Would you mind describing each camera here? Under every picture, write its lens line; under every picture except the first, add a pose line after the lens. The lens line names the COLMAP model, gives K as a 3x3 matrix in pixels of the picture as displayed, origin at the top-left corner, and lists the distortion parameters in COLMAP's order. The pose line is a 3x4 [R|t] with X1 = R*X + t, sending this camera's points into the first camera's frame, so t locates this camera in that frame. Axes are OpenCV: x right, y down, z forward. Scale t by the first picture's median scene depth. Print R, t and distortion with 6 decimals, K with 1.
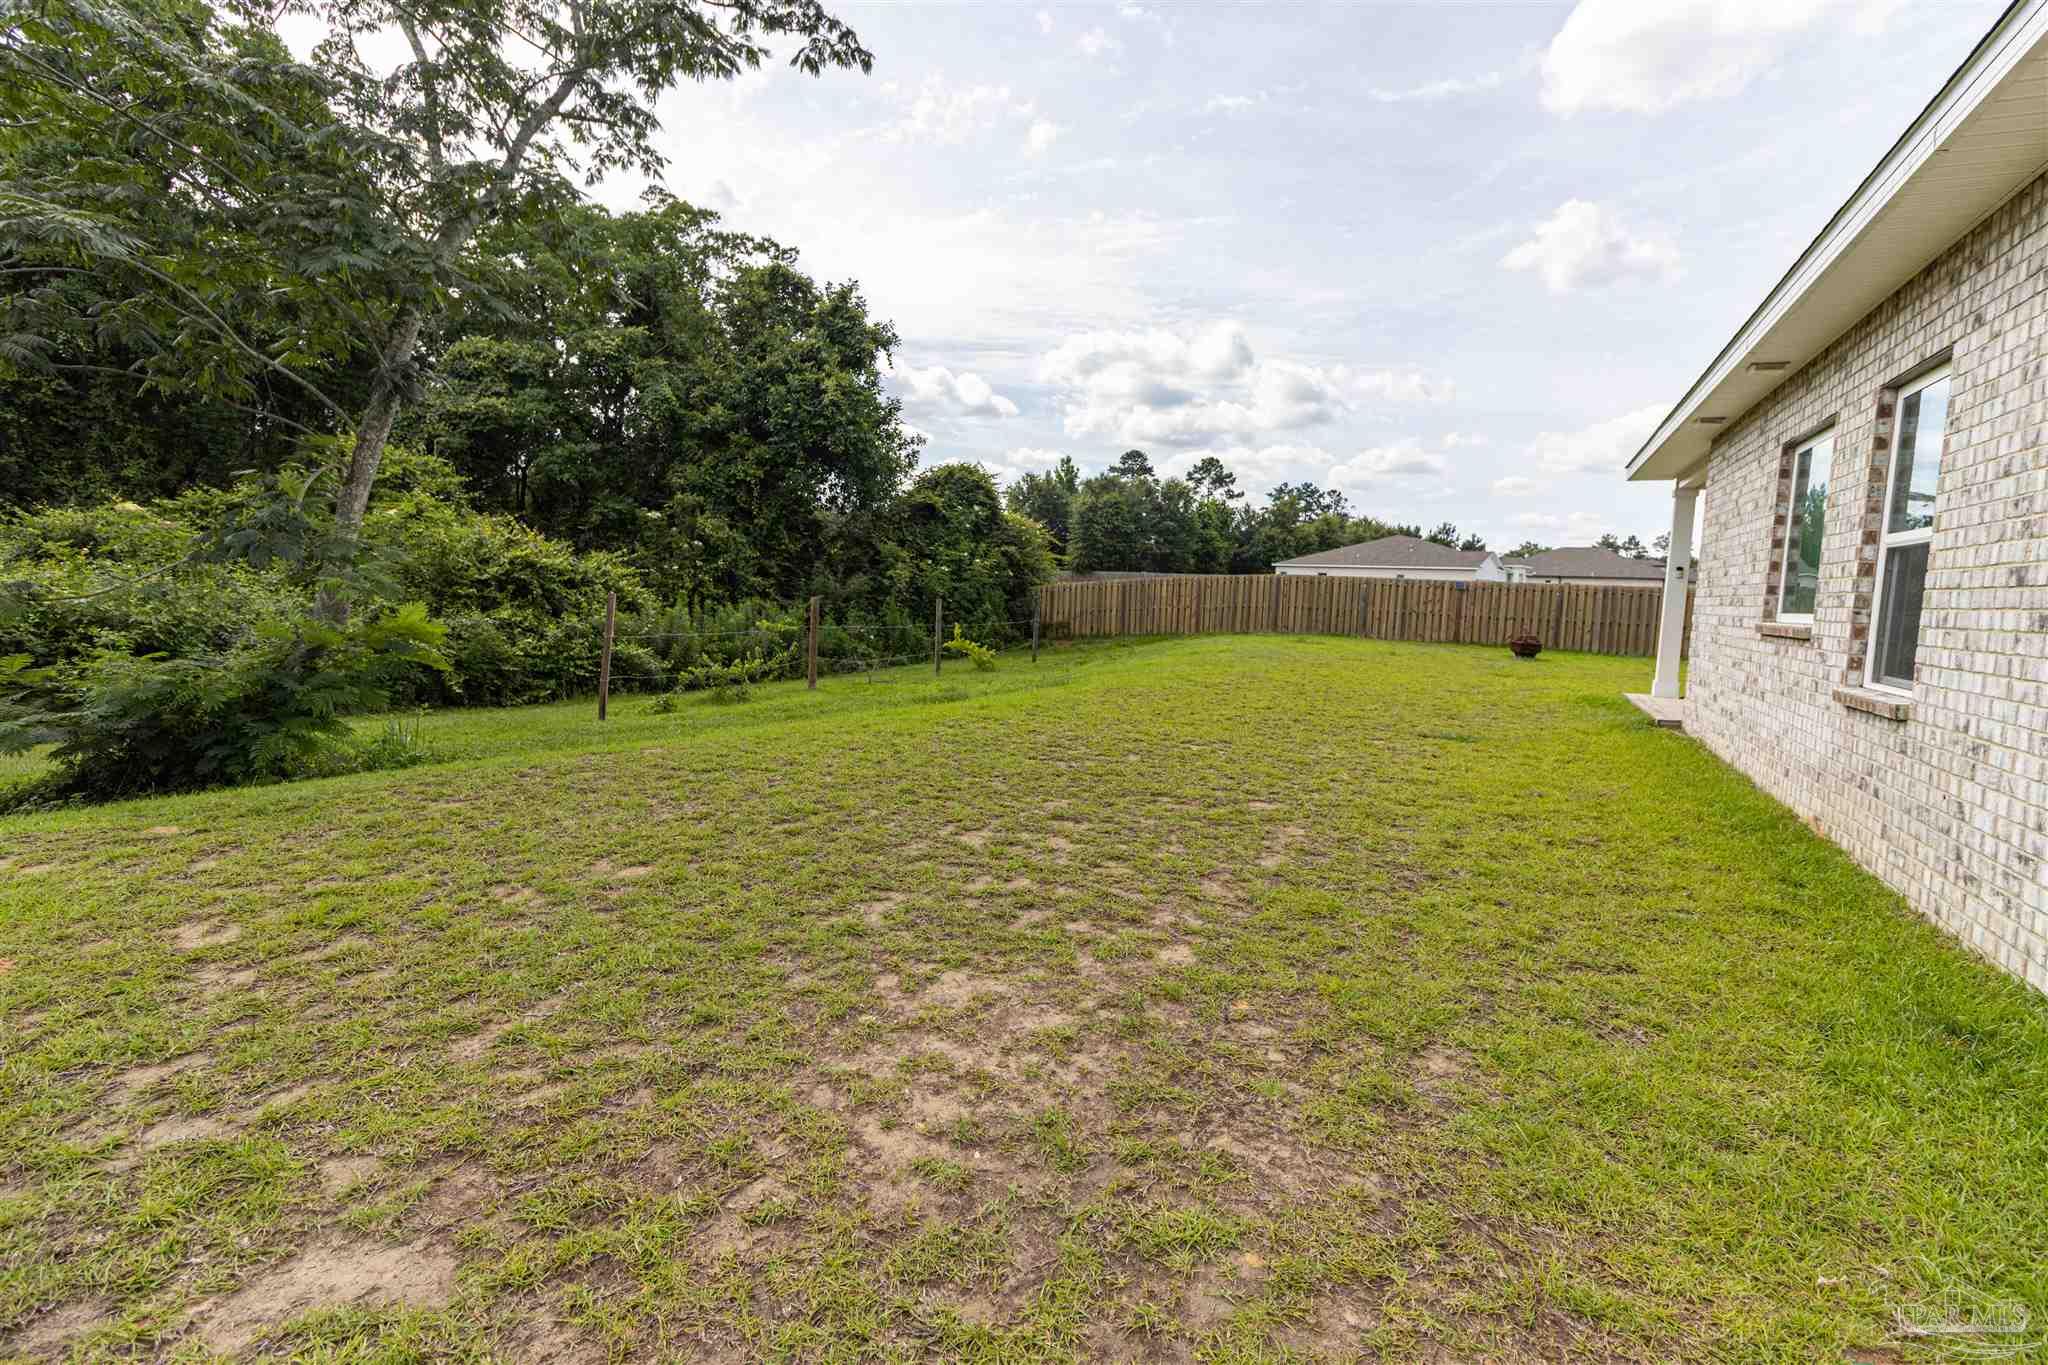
lens RADIAL K [[978.1, 0, 1034.5], [0, 978.1, 662.8], [0, 0, 1]] dist [0.004475, 0.000615]
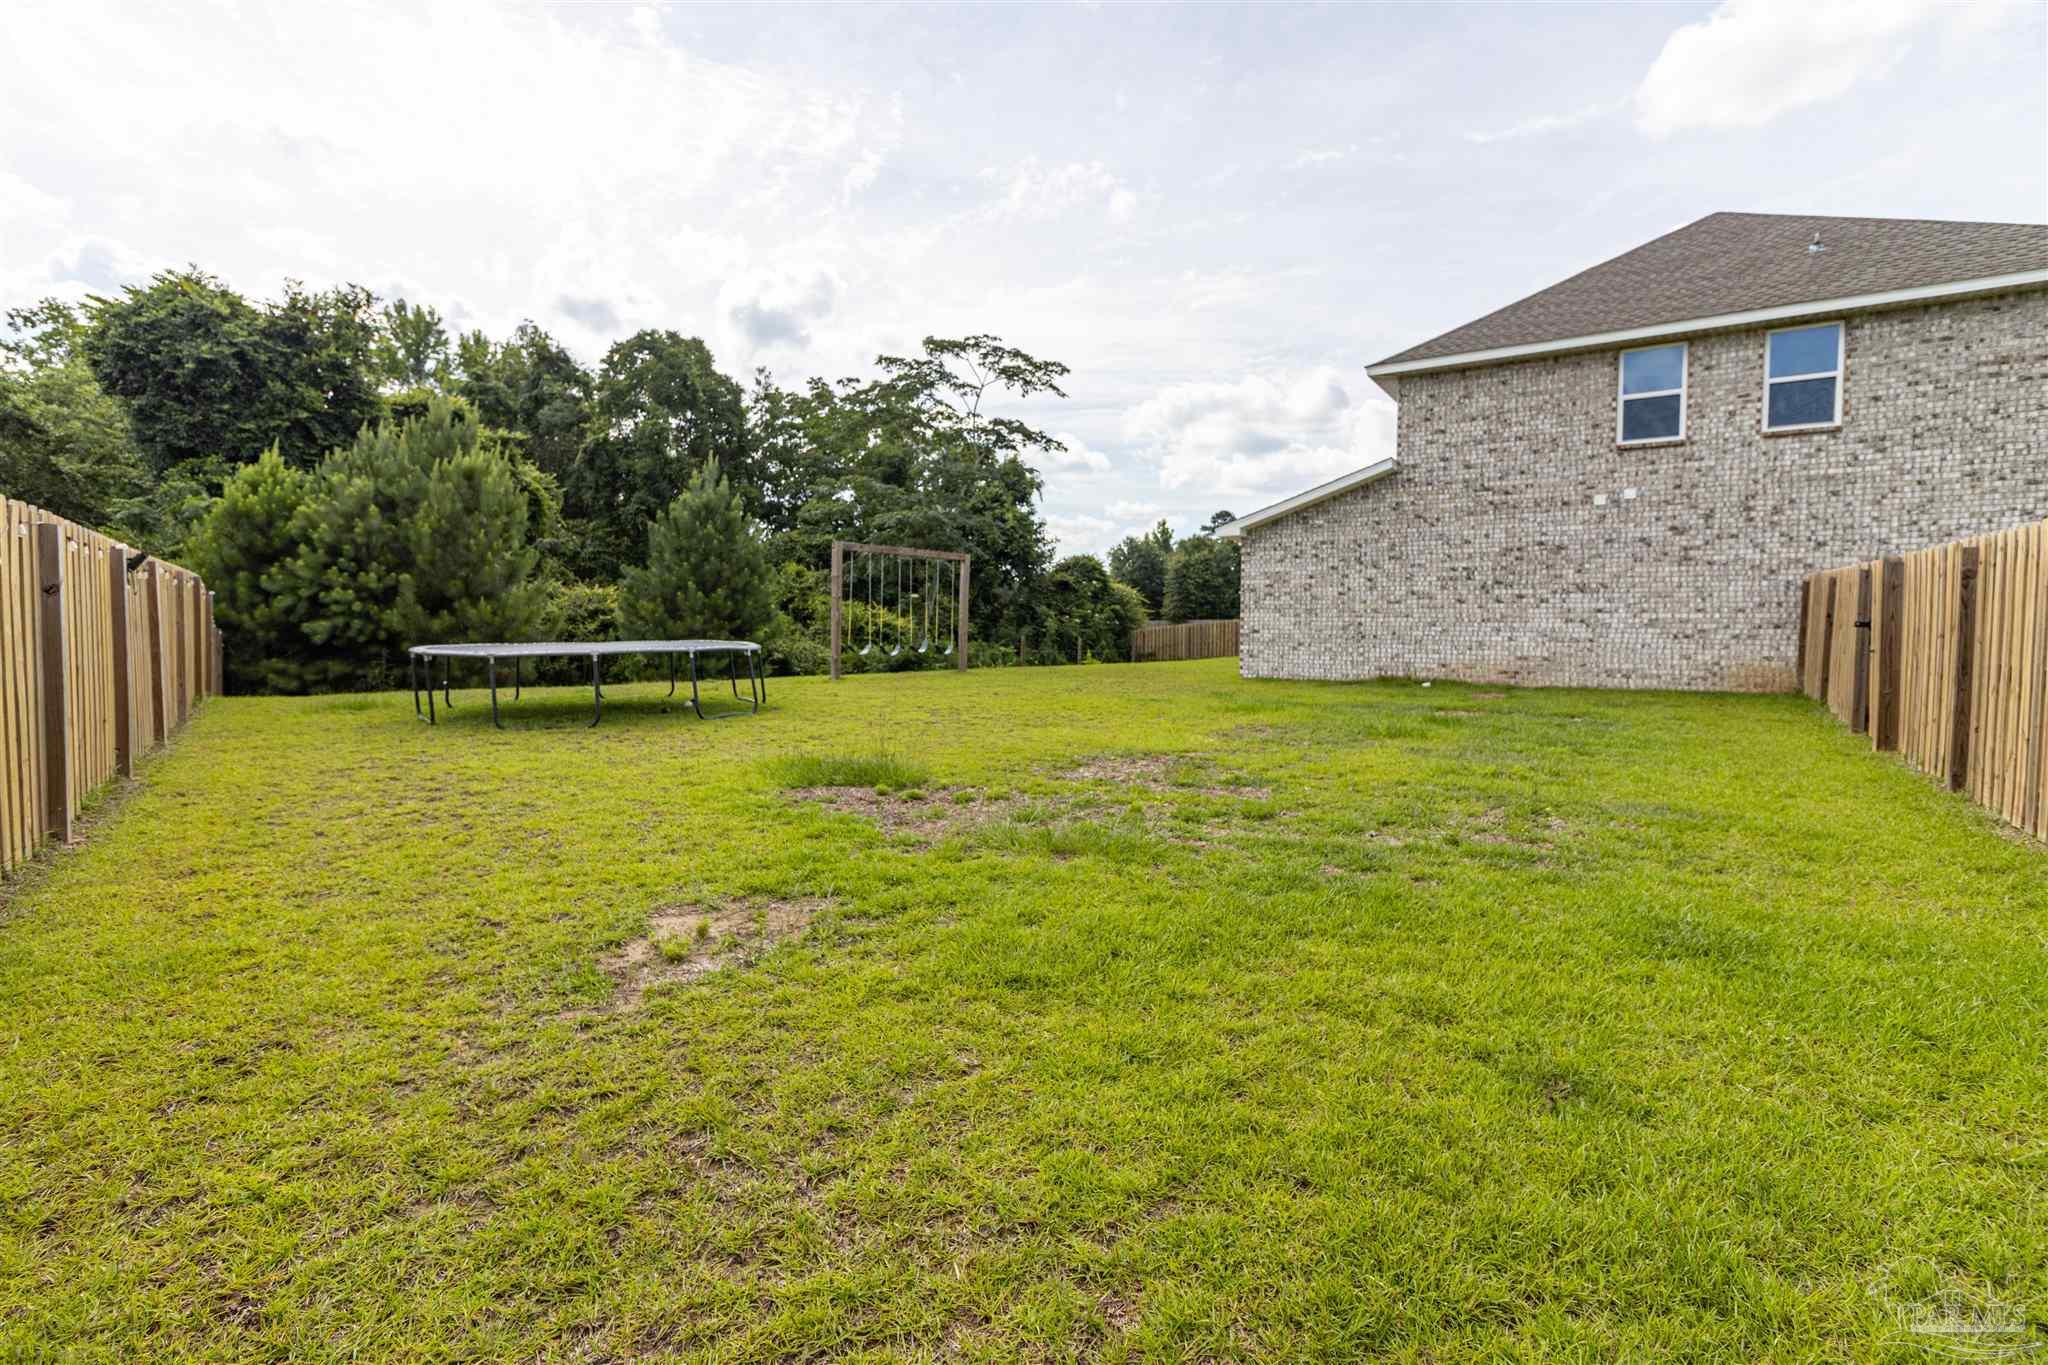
lens RADIAL K [[945.9, 0, 1019.7], [0, 945.9, 677.1], [0, 0, 1]] dist [0.003888, 0.000095]
pose [[0.991713, -0.028320, -0.125314, 0.008633], [0.023502, 0.998933, -0.039756, 0.053583], [0.126307, 0.036481, 0.991320, -0.529130]]
